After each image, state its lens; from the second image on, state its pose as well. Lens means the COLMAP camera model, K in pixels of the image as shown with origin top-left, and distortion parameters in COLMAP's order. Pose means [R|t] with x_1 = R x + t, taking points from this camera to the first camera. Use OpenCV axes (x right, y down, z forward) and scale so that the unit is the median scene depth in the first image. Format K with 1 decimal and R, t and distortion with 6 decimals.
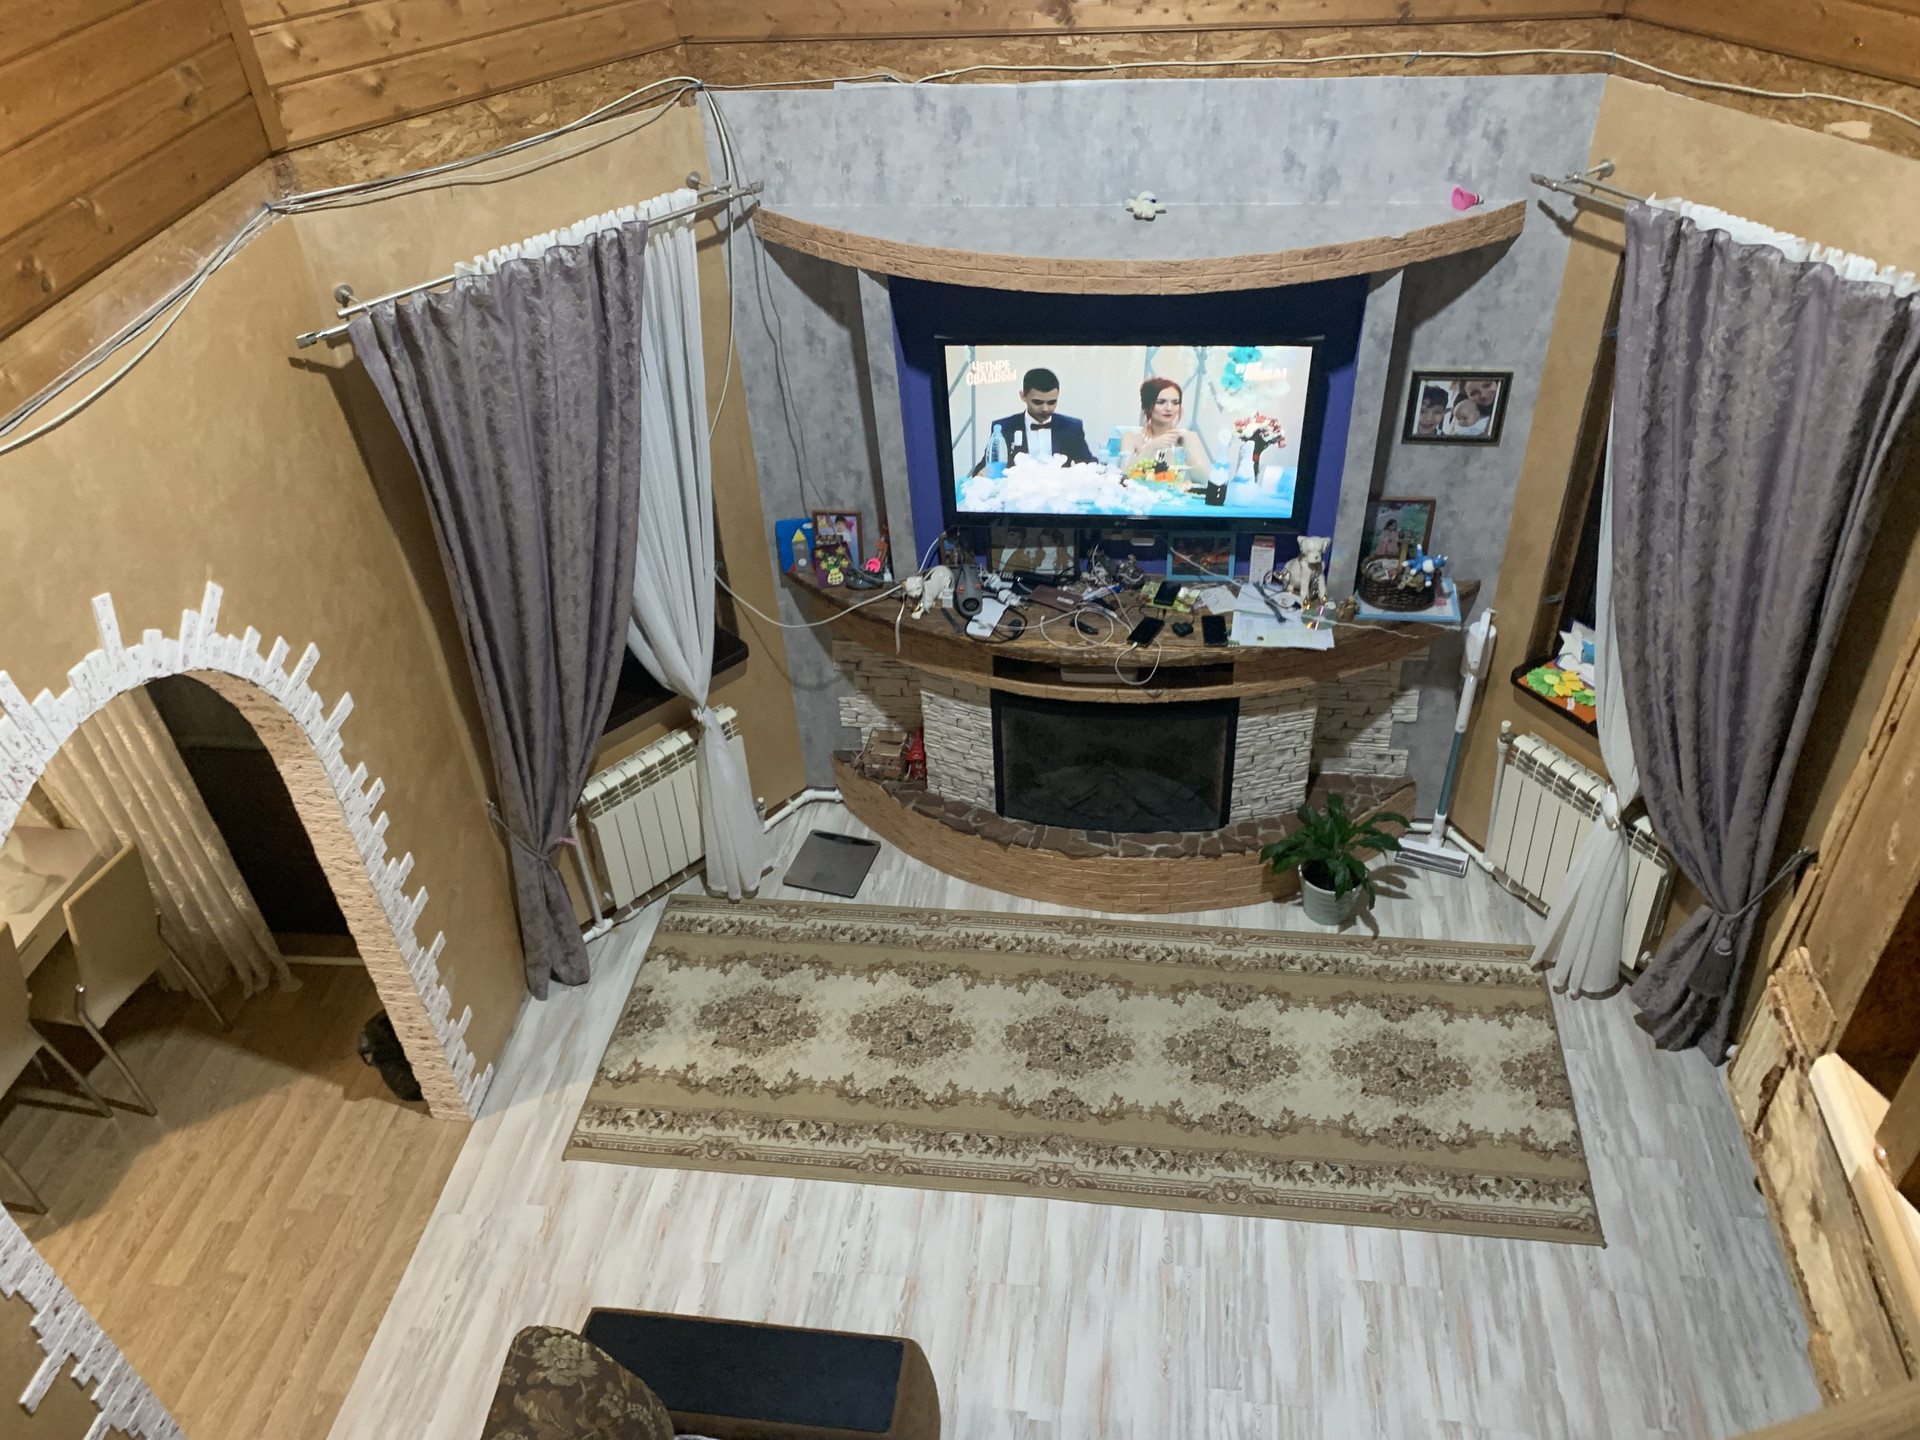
lens RADIAL K [[1470.8, 0, 952.7], [0, 1470.8, 708.2], [0, 0, 1]] dist [0.044562, -0.045005]
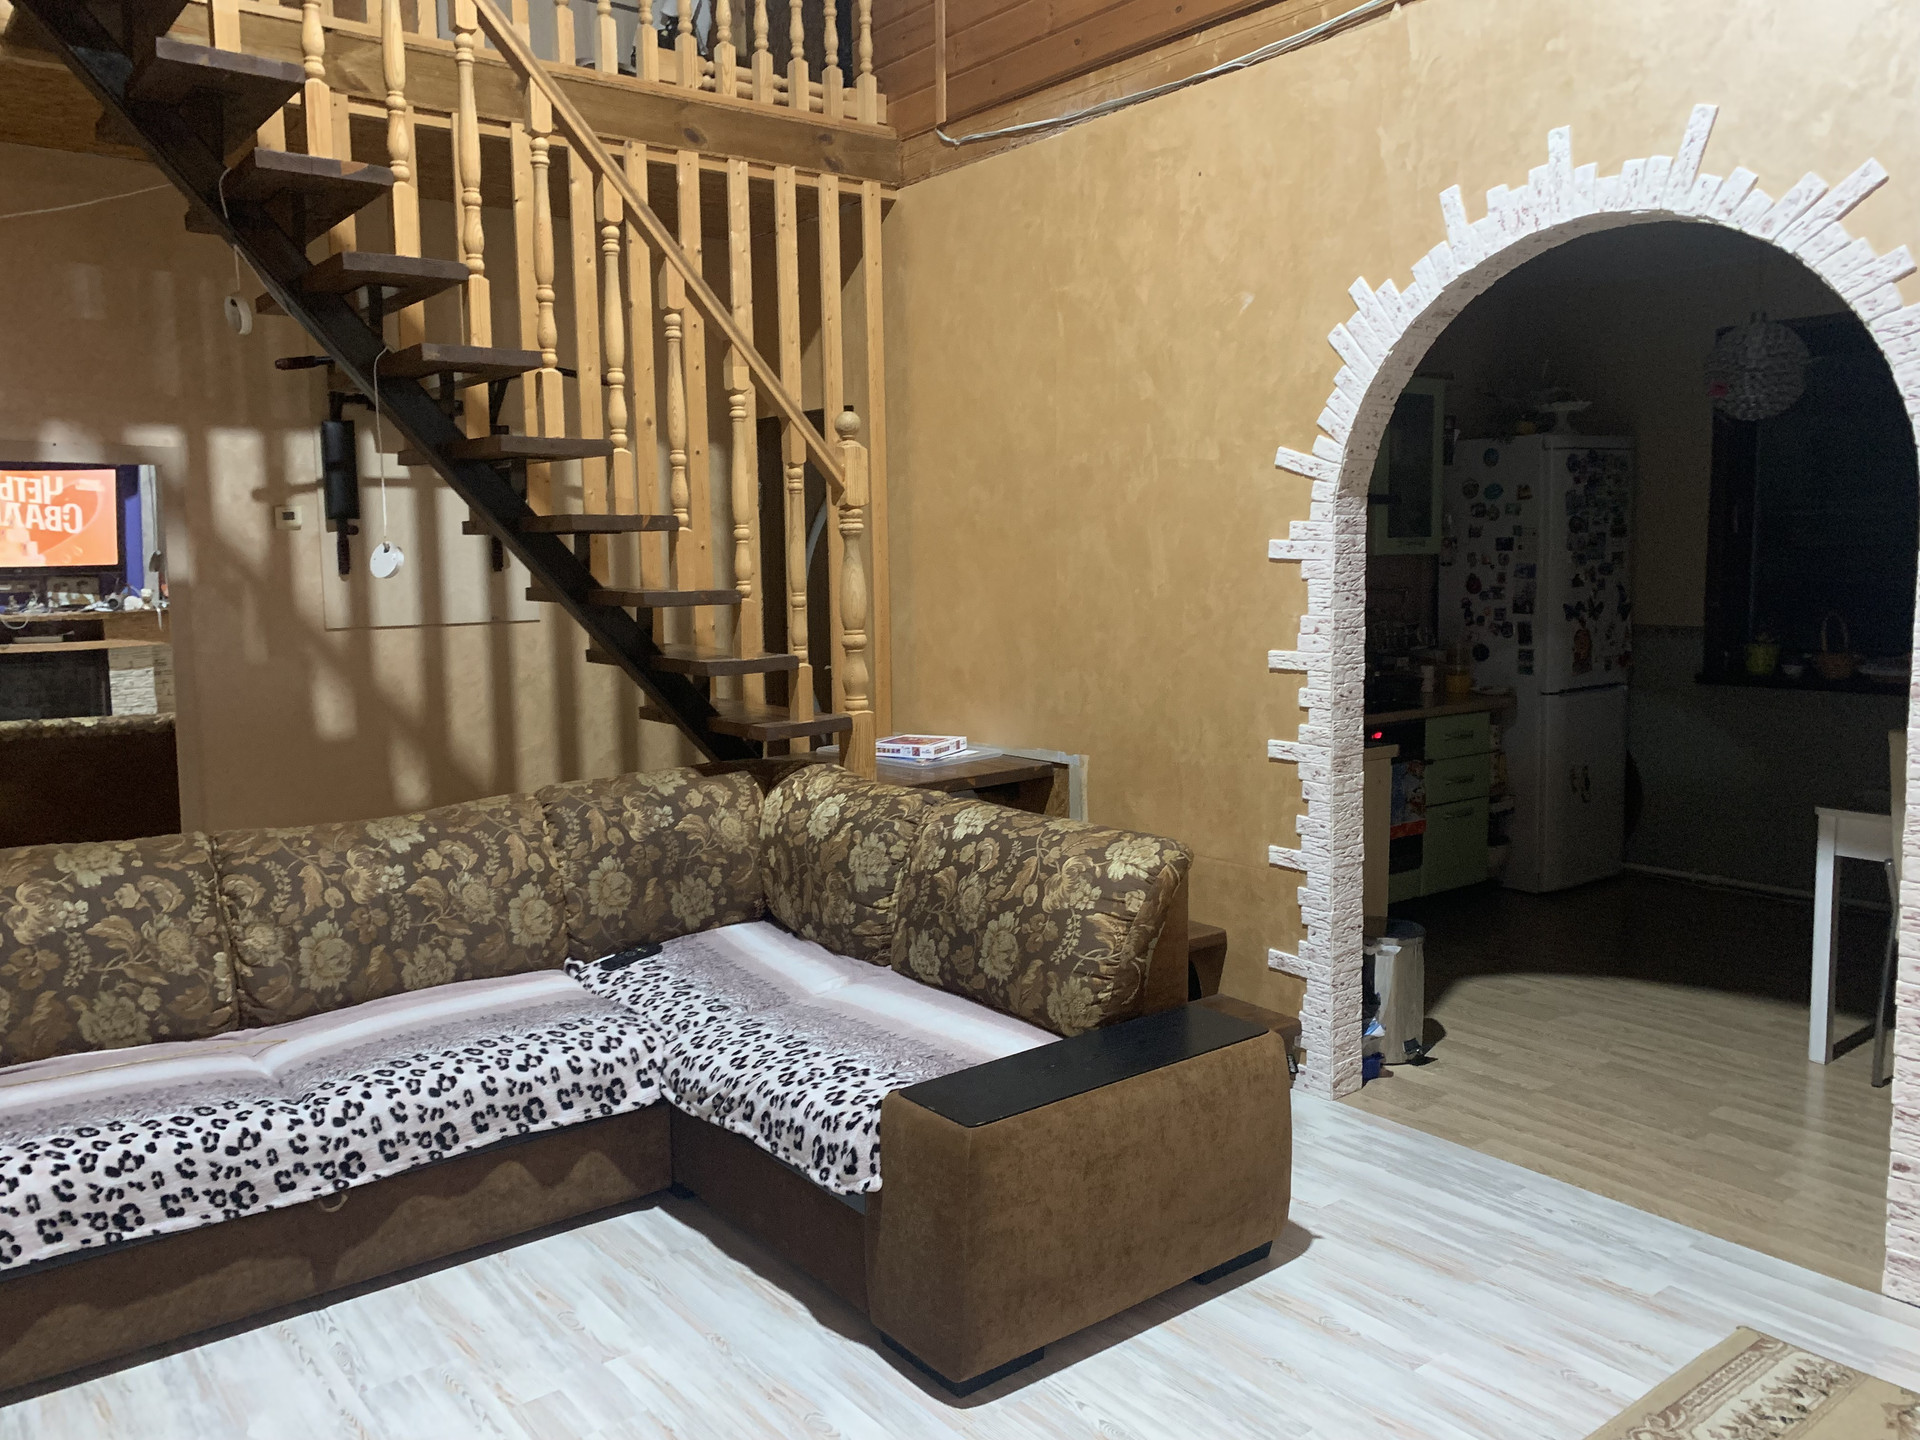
lens RADIAL K [[1470.8, 0, 961.9], [0, 1470.8, 697.8], [0, 0, 1]] dist [0.044562, -0.045005]
pose [[-0.703235, 0.131057, -0.698774, 0.351268], [-0.401235, 0.738223, 0.542252, -0.083224], [0.586917, 0.661703, -0.466559, 0.966907]]
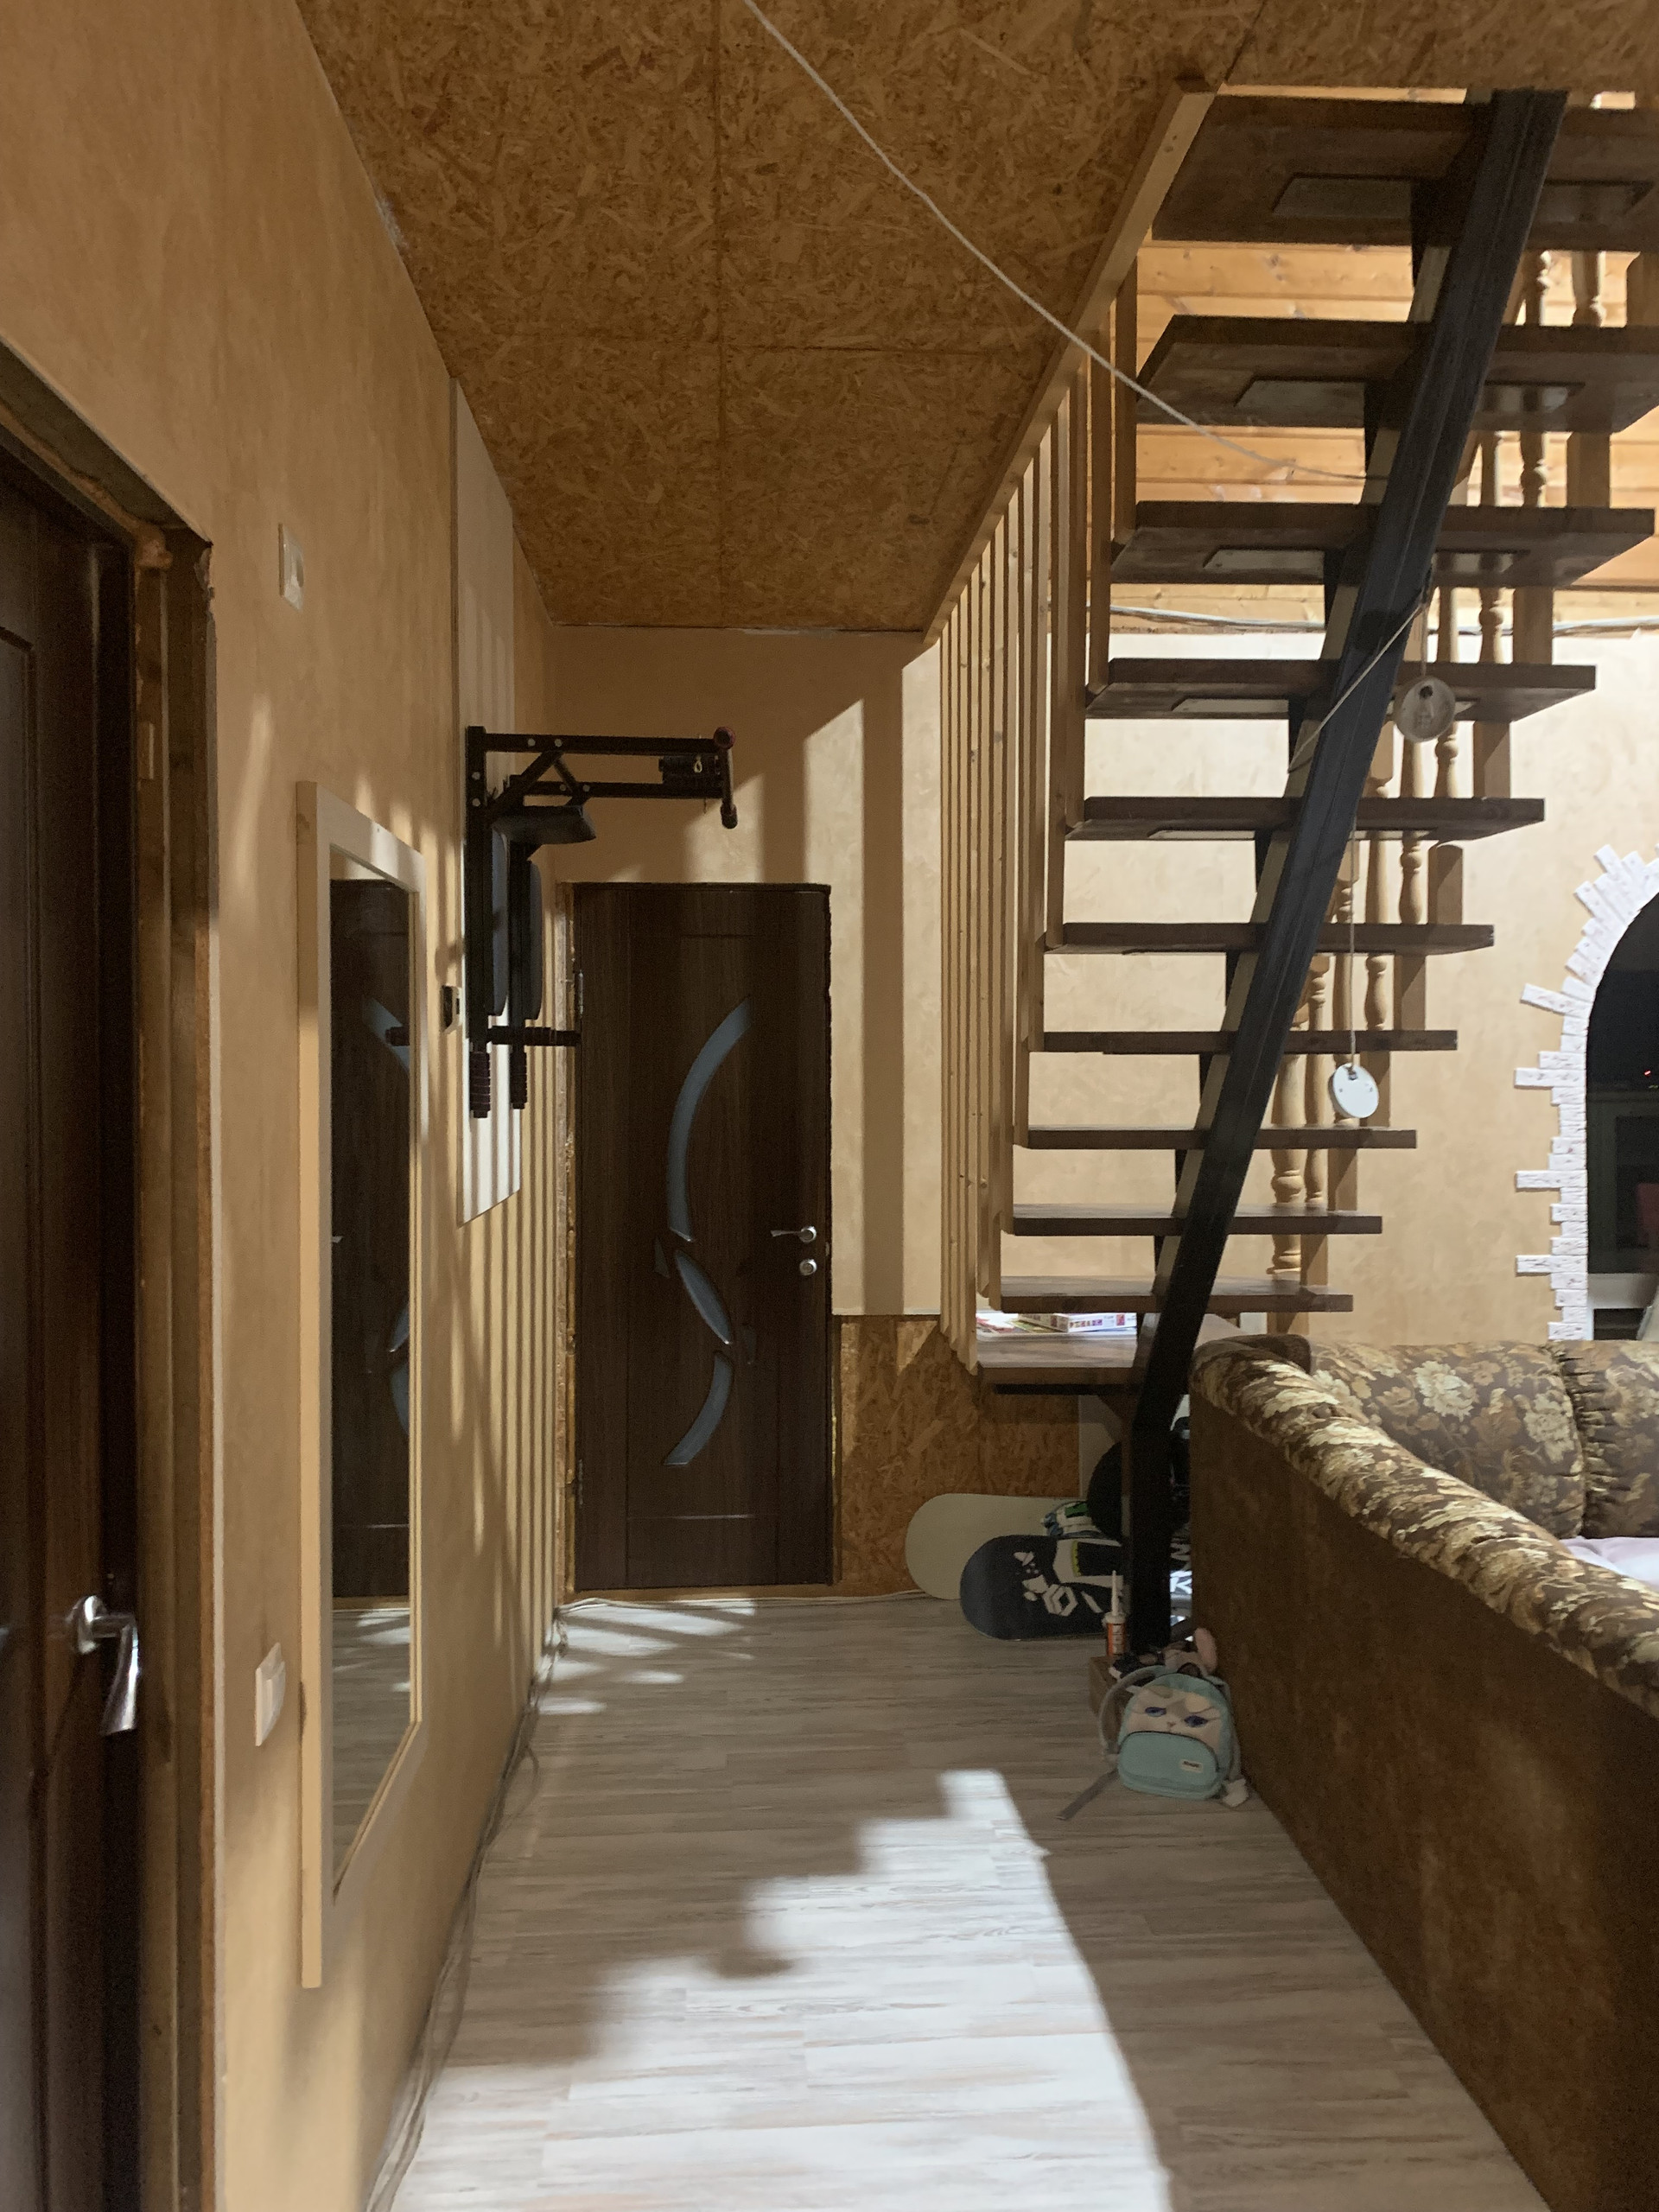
lens RADIAL K [[1694.5, 0, 833.6], [0, 1694.5, 1085.7], [0, 0, 1]] dist [0.044562, -0.045005]
pose [[0.194419, 0.067485, -0.978594, 0.577126], [-0.615188, 0.785438, -0.068056, 0.601341], [0.764032, 0.615251, 0.194220, 0.064370]]
